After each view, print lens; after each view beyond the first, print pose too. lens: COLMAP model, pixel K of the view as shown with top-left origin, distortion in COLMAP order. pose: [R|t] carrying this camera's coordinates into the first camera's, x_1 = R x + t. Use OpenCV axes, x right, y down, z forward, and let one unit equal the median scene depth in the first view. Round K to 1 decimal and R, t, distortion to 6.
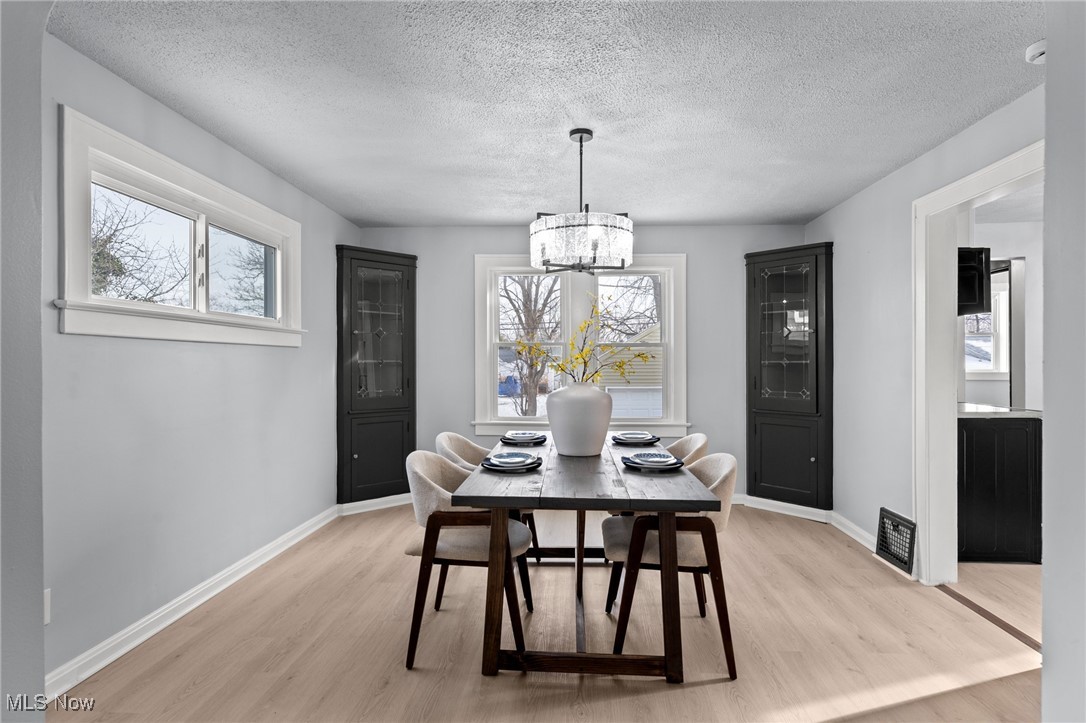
lens RADIAL K [[570.9, 0, 543.7], [0, 570.9, 366.5], [0, 0, 1]] dist [0.011650, -0.000416]
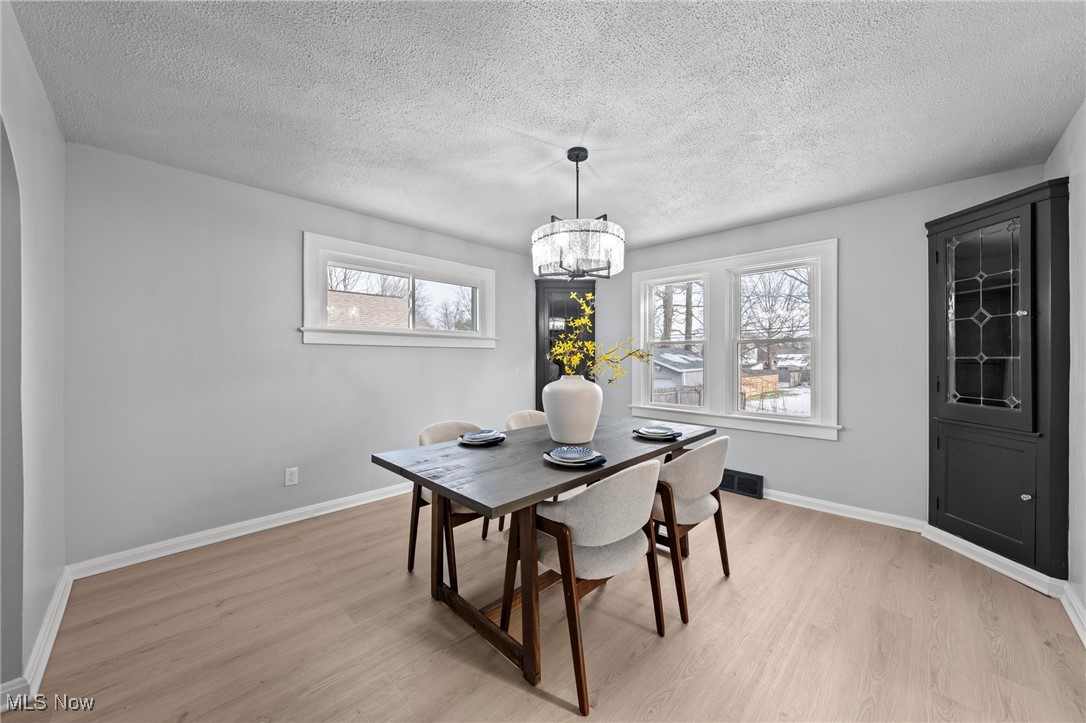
lens RADIAL K [[388.6, 0, 543.0], [0, 388.6, 361.5], [0, 0, 1]] dist [-0.000372, -0.000183]
pose [[0.748208, 0.005834, -0.663438, 0.388523], [-0.005708, 0.999981, 0.002356, -0.001108], [0.663440, 0.002024, 0.748227, 0.290469]]
